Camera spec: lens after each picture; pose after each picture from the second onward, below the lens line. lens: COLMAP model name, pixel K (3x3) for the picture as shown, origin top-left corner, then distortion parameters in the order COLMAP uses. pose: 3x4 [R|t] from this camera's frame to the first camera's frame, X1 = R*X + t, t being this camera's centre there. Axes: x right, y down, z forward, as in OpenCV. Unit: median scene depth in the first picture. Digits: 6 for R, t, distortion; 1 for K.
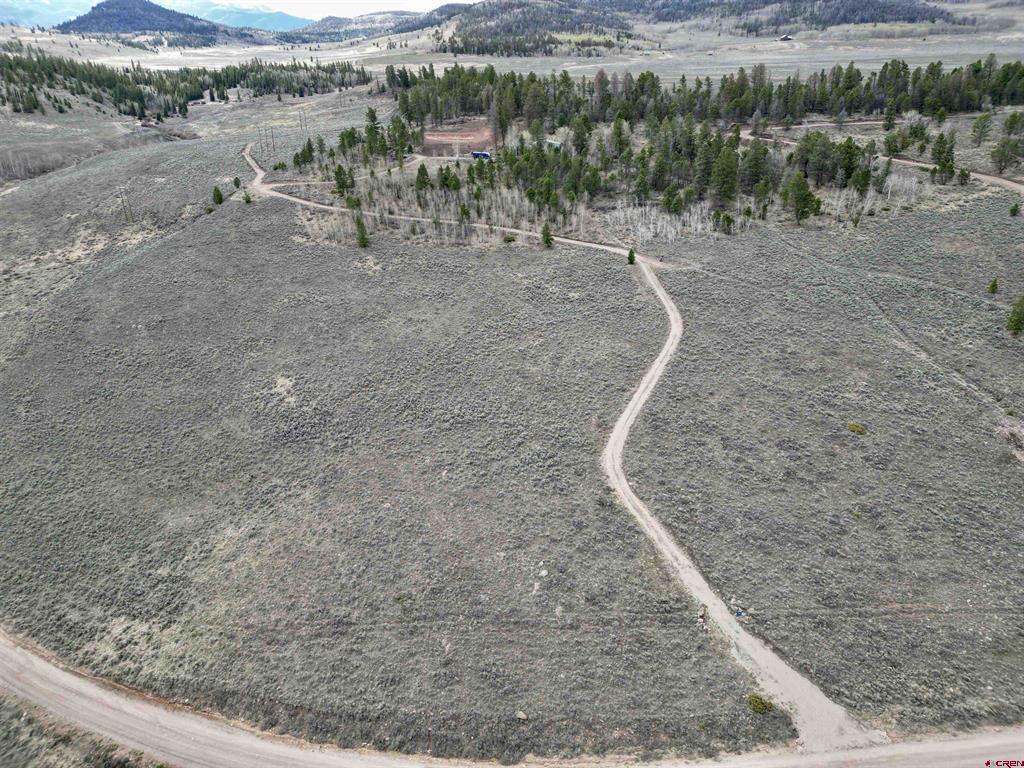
lens RADIAL K [[711.6, 0, 508.6], [0, 711.6, 381.3], [0, 0, 1]] dist [0.076900, -0.072067]
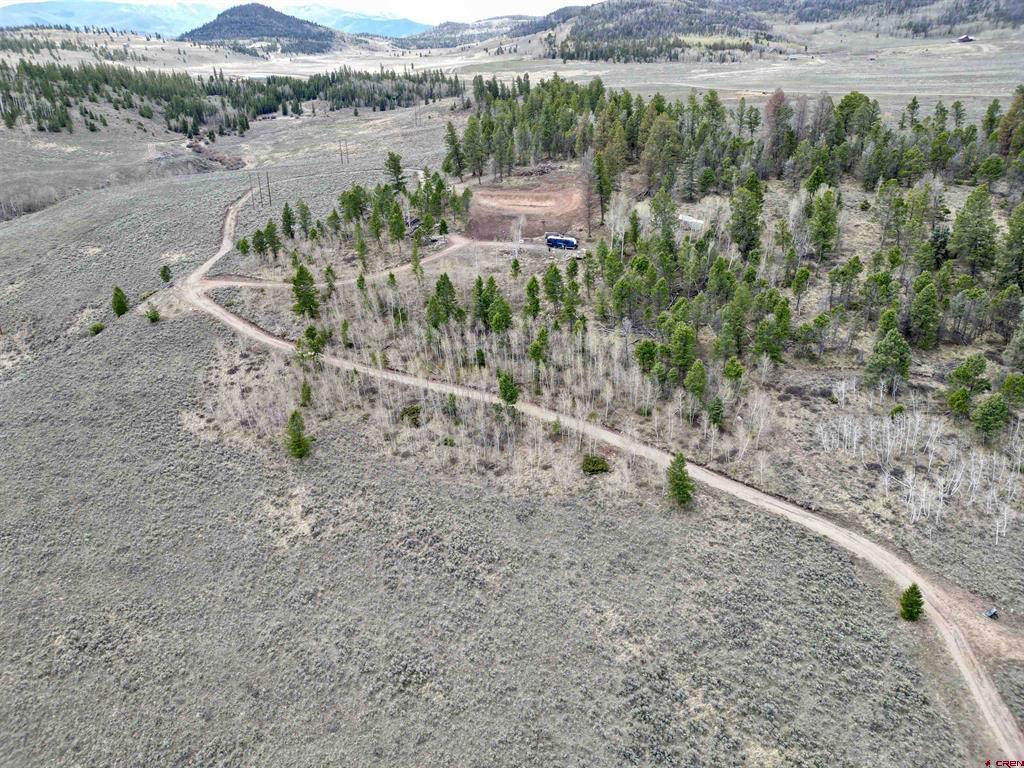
lens RADIAL K [[711.6, 0, 508.6], [0, 711.6, 381.3], [0, 0, 1]] dist [0.076900, -0.072067]
pose [[0.988889, 0.059607, -0.136185, 0.002580], [-0.060265, 0.998182, -0.000707, -0.114906], [0.135895, 0.008907, 0.990683, 0.244050]]
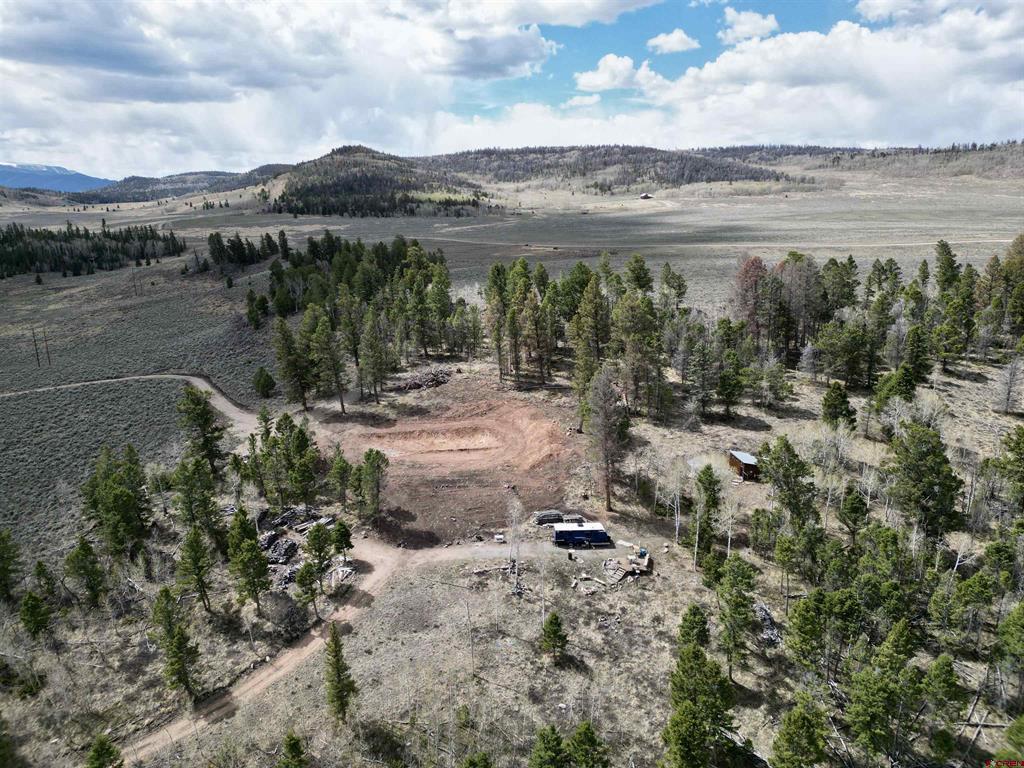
lens RADIAL K [[709.7, 0, 508.7], [0, 709.7, 384.4], [0, 0, 1]] dist [0.078452, -0.074099]
pose [[0.970598, -0.067988, 0.230906, -0.077589], [0.109961, 0.978572, -0.174082, -0.188297], [-0.214123, 0.194354, 0.957276, 0.400123]]
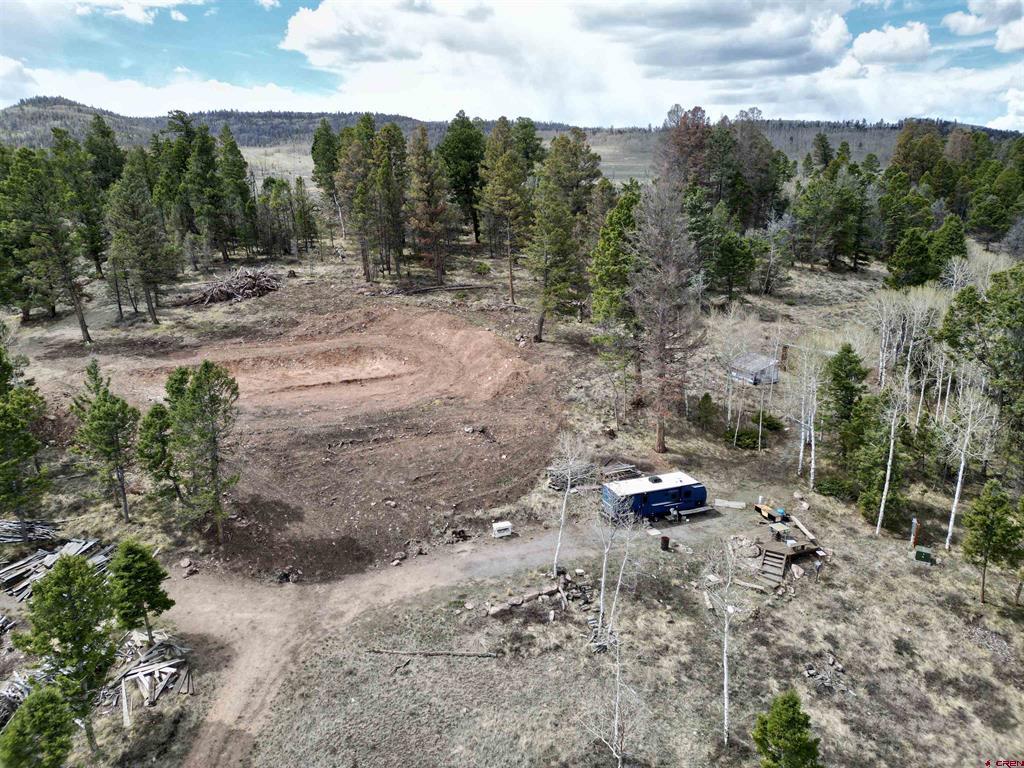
lens RADIAL K [[709.7, 0, 508.7], [0, 709.7, 384.4], [0, 0, 1]] dist [0.078452, -0.074099]
pose [[0.838170, -0.147277, 0.525148, -0.082722], [0.228972, 0.968910, -0.093726, -0.190385], [-0.495018, 0.198803, 0.845834, 0.503193]]
